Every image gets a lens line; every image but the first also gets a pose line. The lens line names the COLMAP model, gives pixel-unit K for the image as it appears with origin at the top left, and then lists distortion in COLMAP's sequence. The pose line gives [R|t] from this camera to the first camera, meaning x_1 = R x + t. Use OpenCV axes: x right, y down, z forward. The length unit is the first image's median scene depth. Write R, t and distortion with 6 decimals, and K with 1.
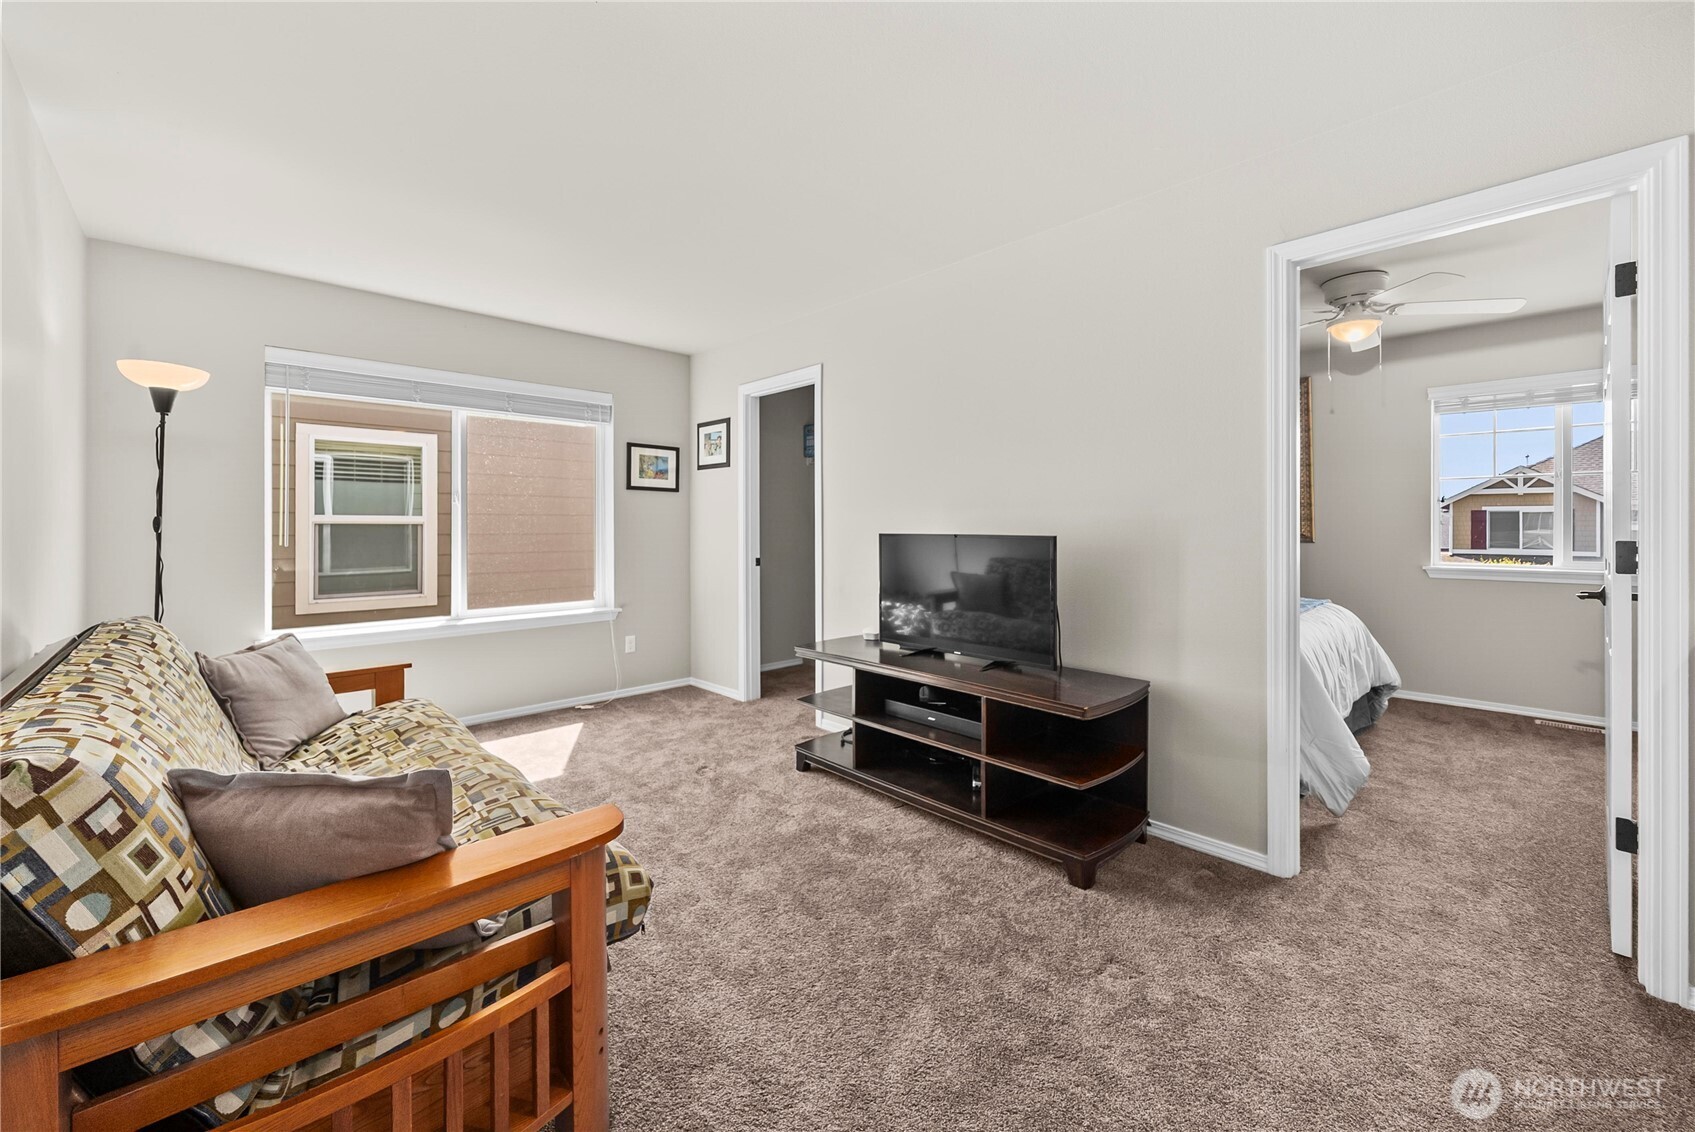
lens RADIAL K [[646.6, 0, 847.6], [0, 646.6, 537.7], [0, 0, 1]] dist [-0.001778, -0.000023]
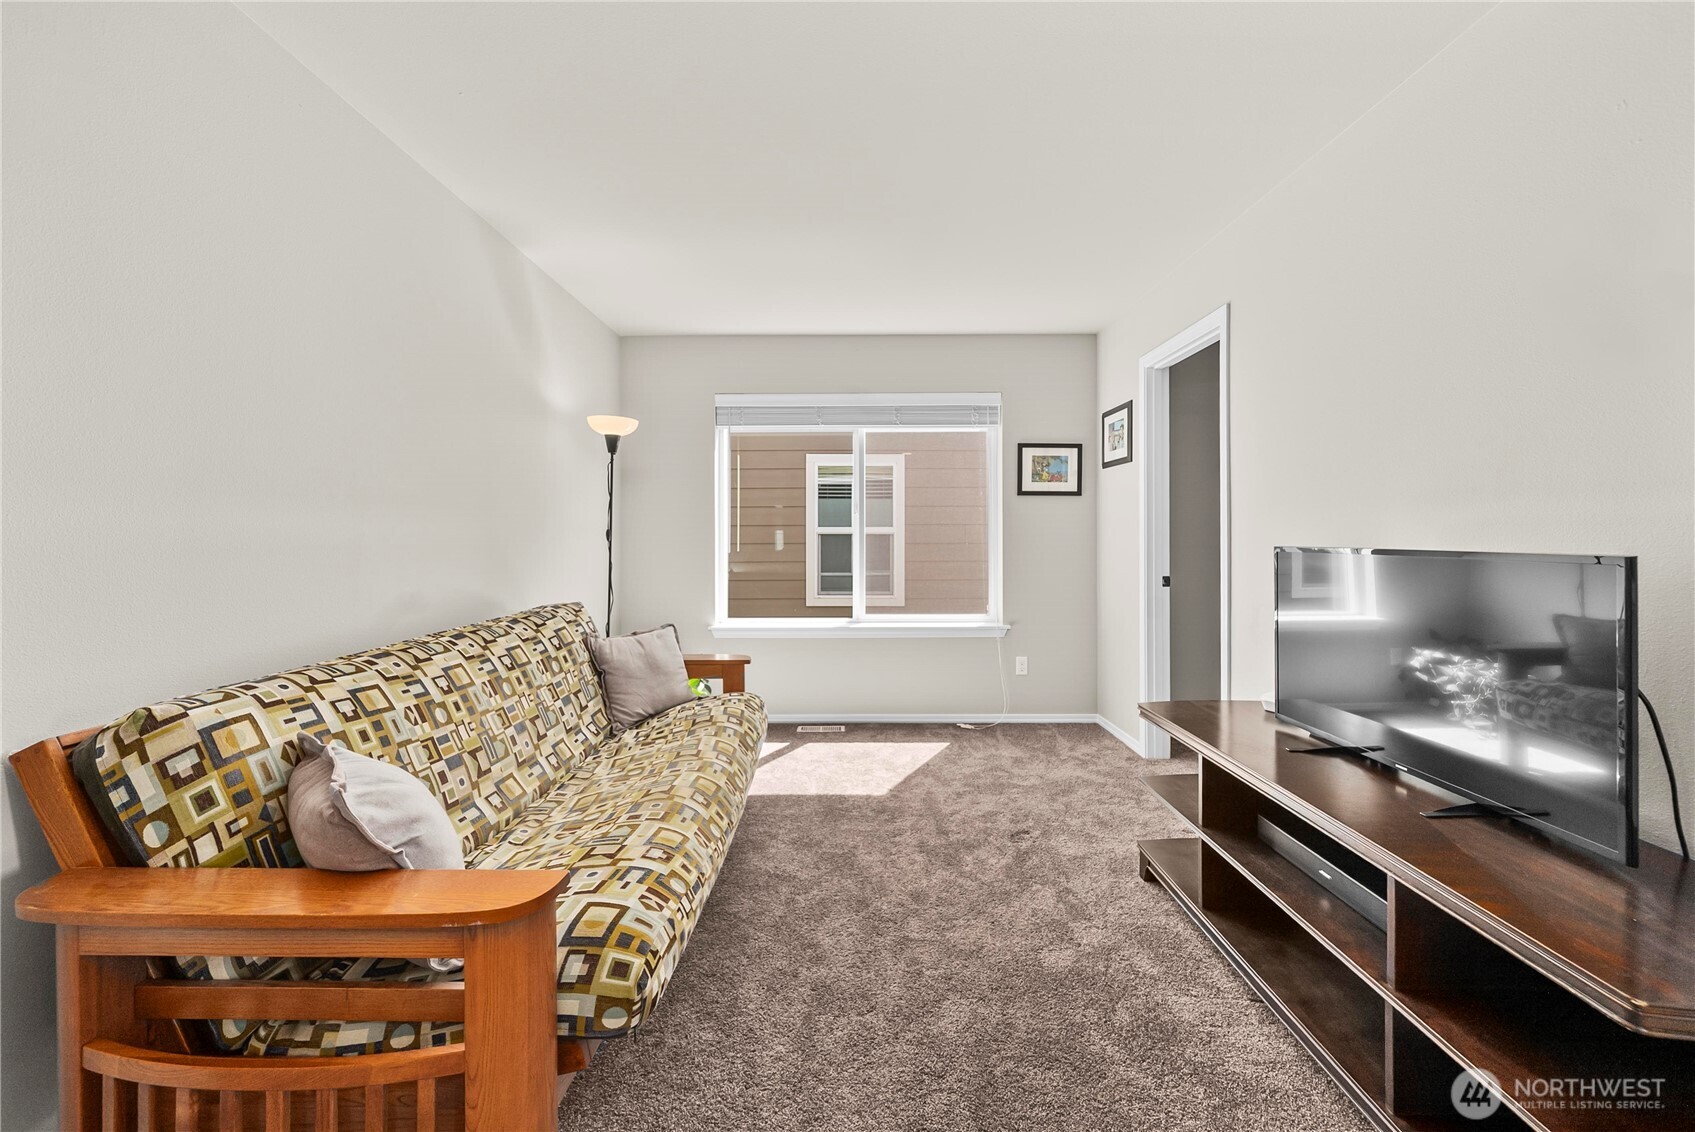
lens RADIAL K [[658.5, 0, 857.8], [0, 658.5, 545.0], [0, 0, 1]] dist [-0.001547, -0.000324]
pose [[0.728607, 0.008241, -0.684883, 0.184244], [-0.010341, 0.999946, 0.001031, -0.004551], [0.684854, 0.006332, 0.728653, 0.243753]]
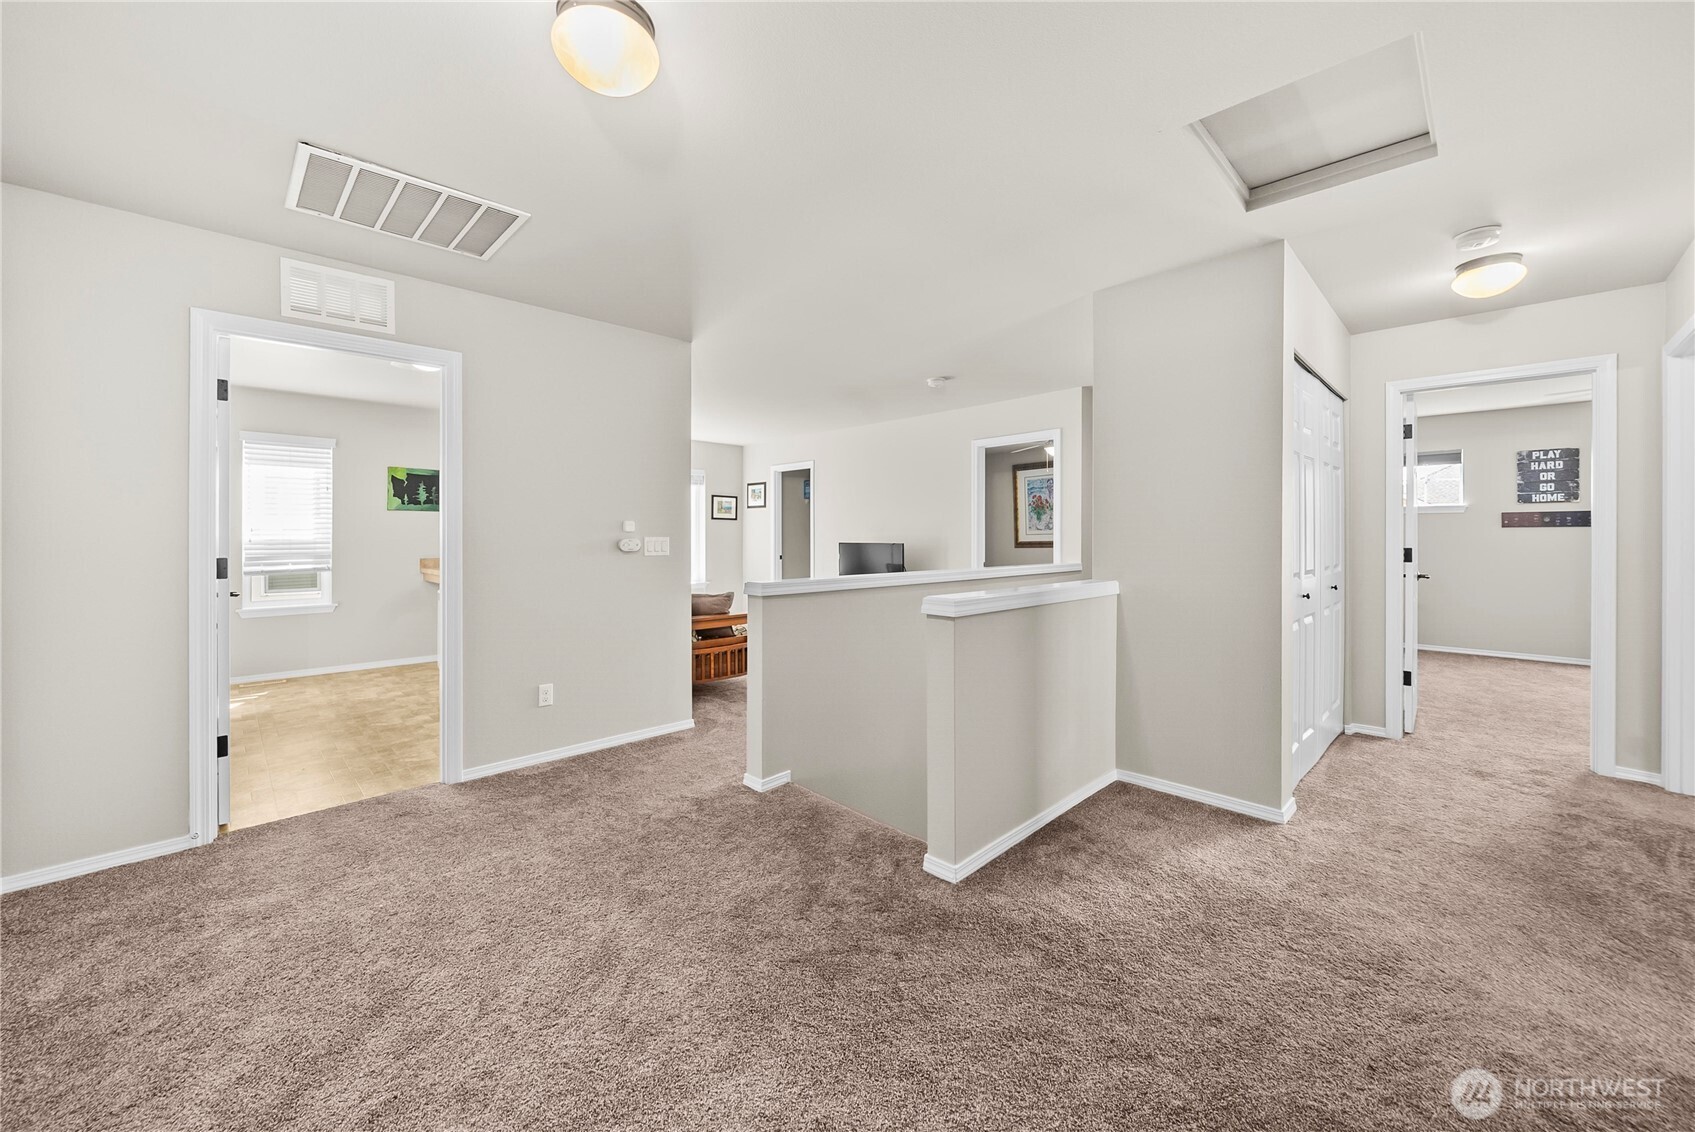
lens RADIAL K [[646.6, 0, 847.6], [0, 646.6, 537.7], [0, 0, 1]] dist [-0.001778, -0.000023]
pose [[0.999975, 0.000523, 0.007083, 0.065130], [-0.000435, 0.999923, -0.012400, 0.003534], [-0.007089, 0.012396, 0.999898, -1.294413]]
